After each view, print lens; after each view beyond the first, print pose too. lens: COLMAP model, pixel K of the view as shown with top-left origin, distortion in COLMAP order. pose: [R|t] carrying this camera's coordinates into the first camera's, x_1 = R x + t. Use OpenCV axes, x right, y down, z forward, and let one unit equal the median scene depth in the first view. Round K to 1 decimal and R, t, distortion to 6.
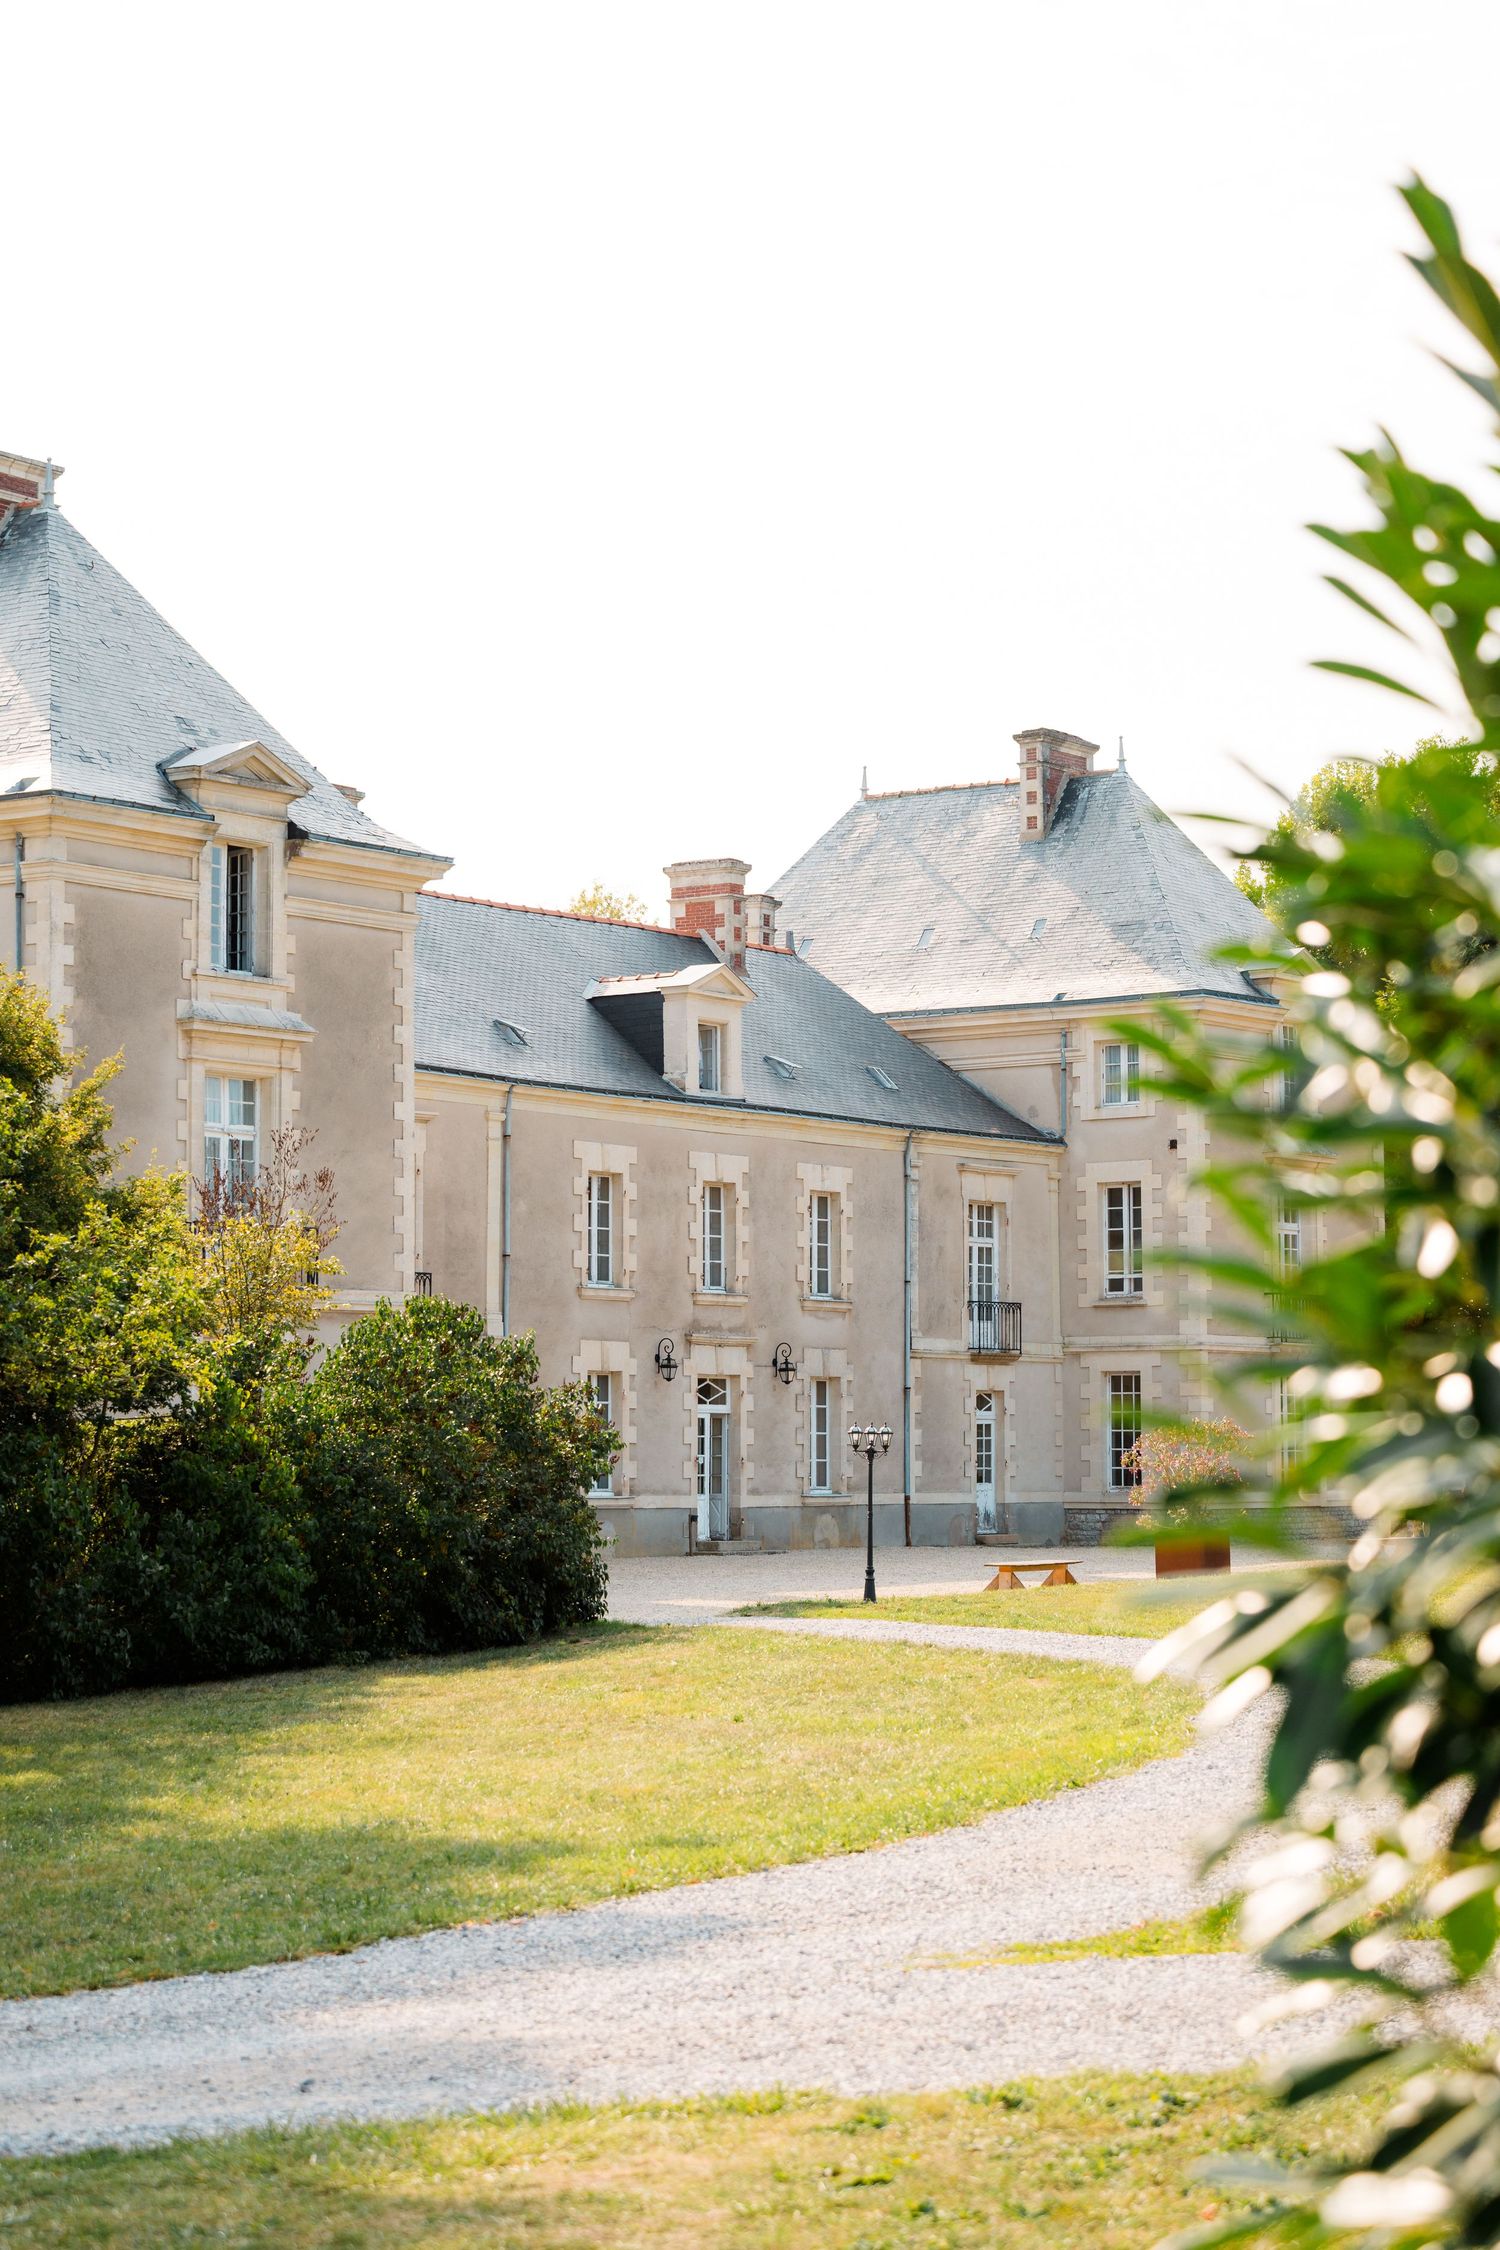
lens RADIAL K [[4405.0, 0, 749.7], [0, 4405.0, 1124.6], [0, 0, 1]] dist [0.030341, 0.000000]
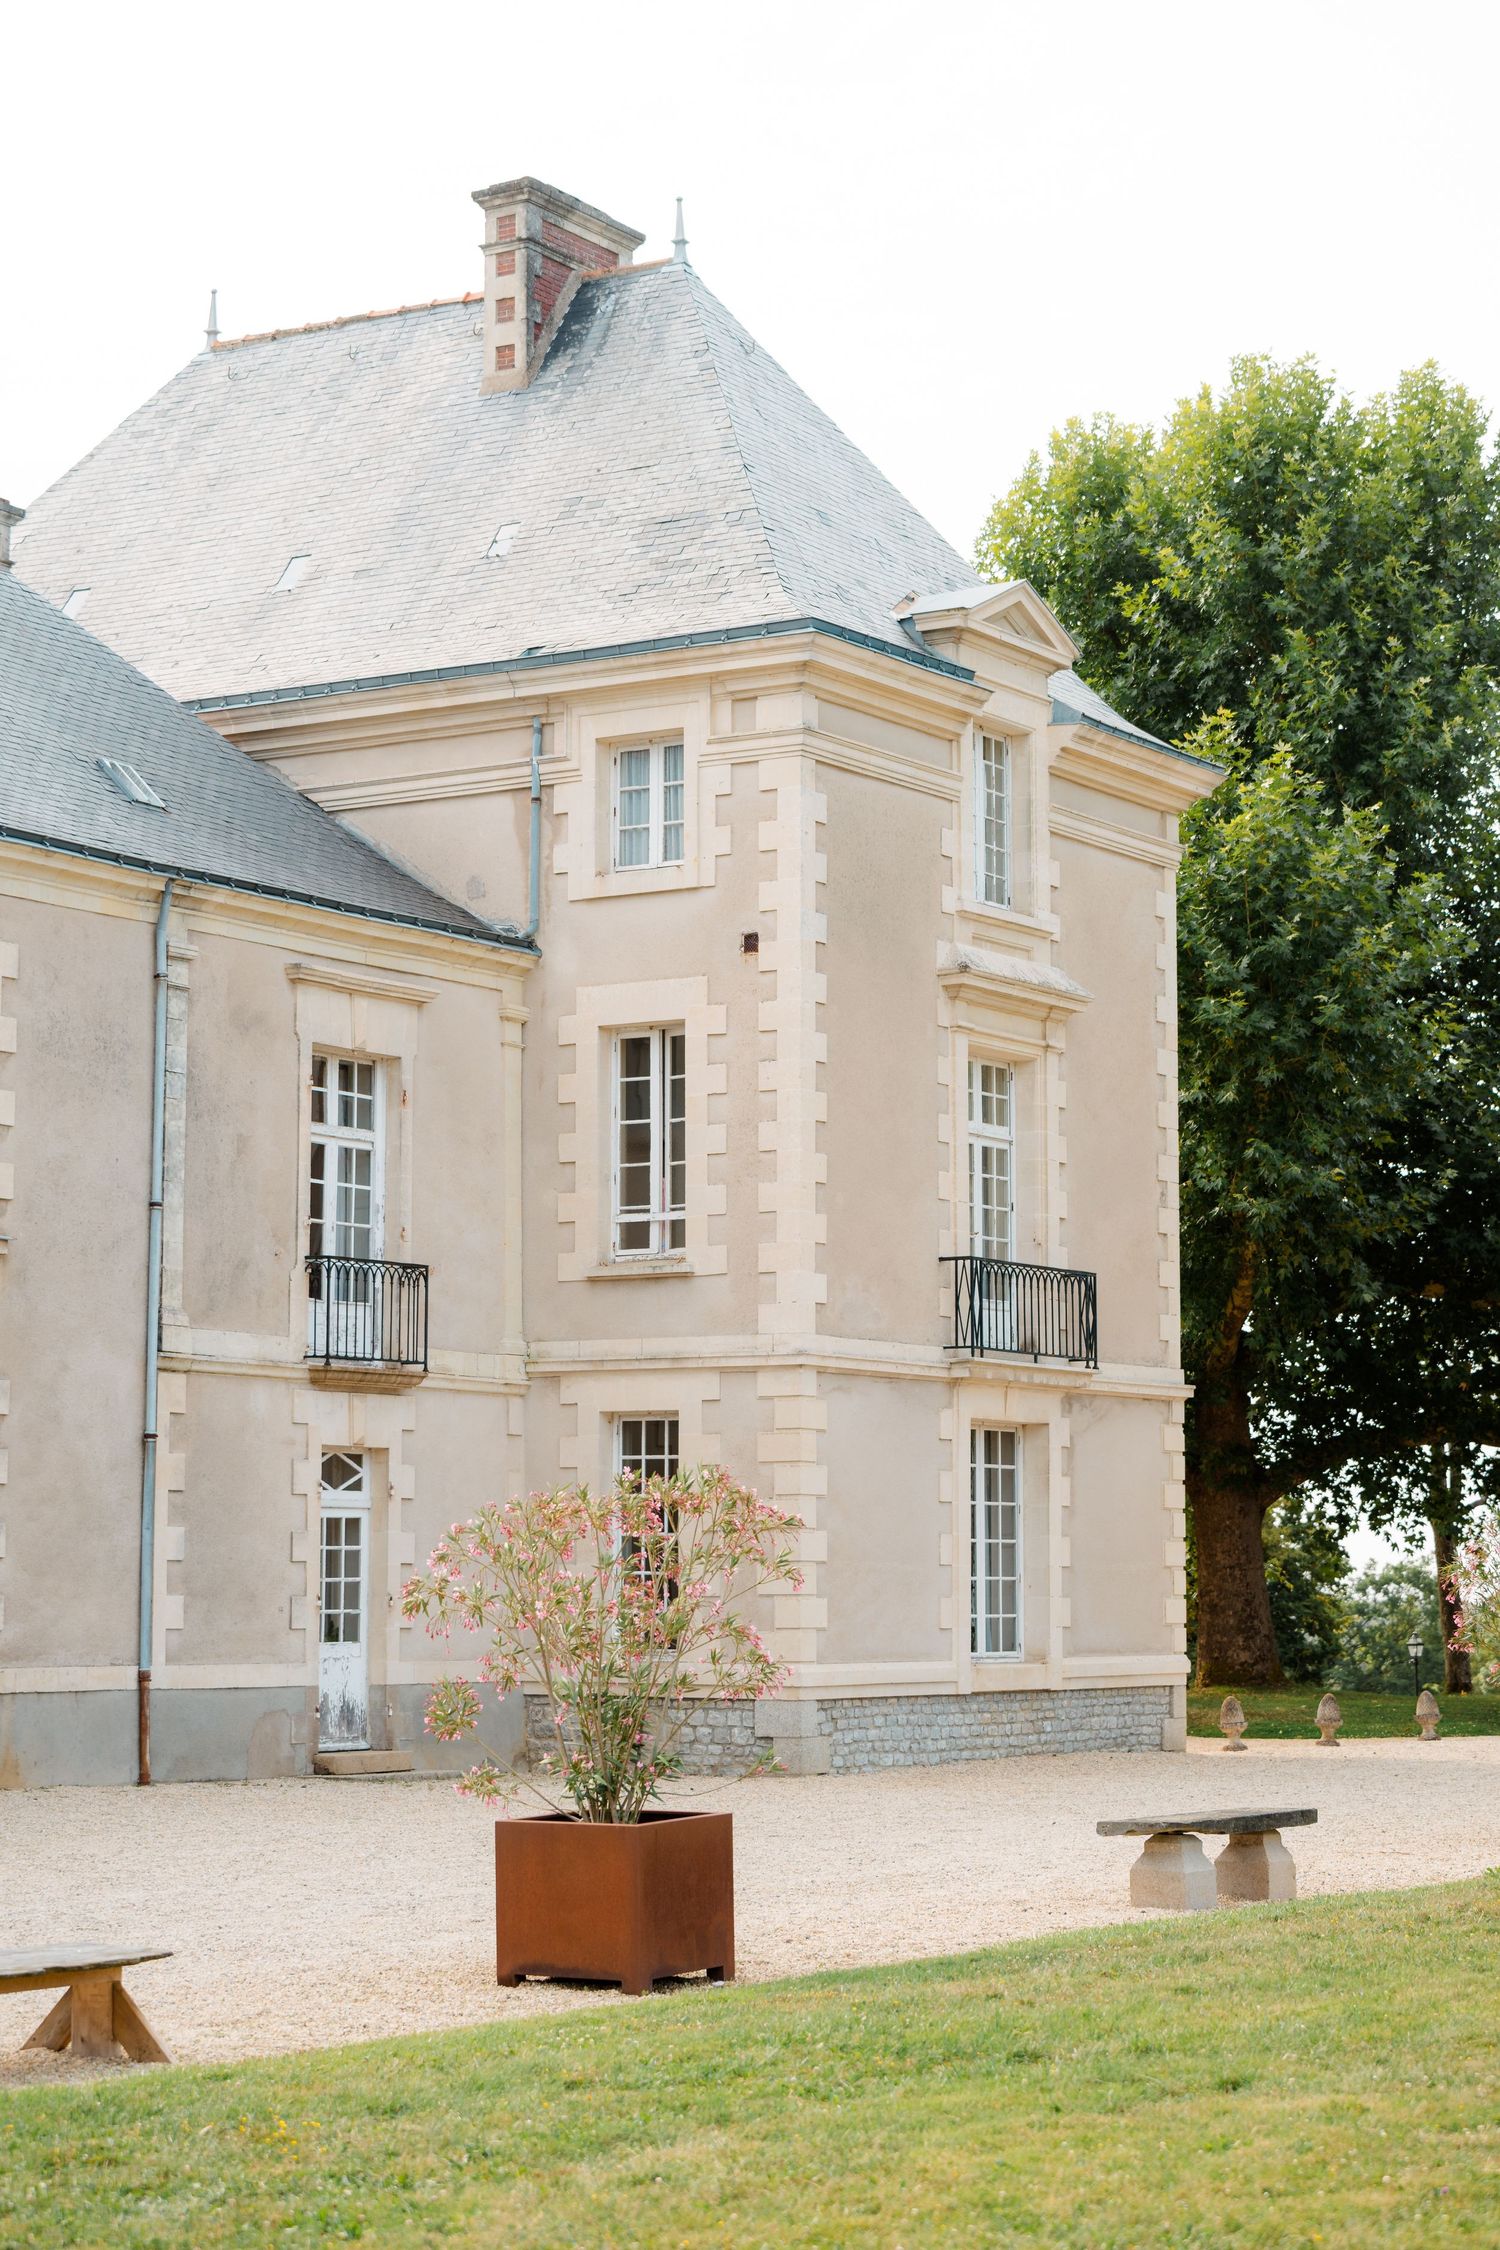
lens RADIAL K [[4405.0, 0, 750.4], [0, 4405.0, 1124.7], [0, 0, 1]] dist [0.030341, 0.000000]
pose [[0.998493, 0.010699, 0.053819, 0.069692], [-0.009125, 0.999526, -0.029410, 0.038458], [-0.054108, 0.028875, 0.998118, 0.512553]]
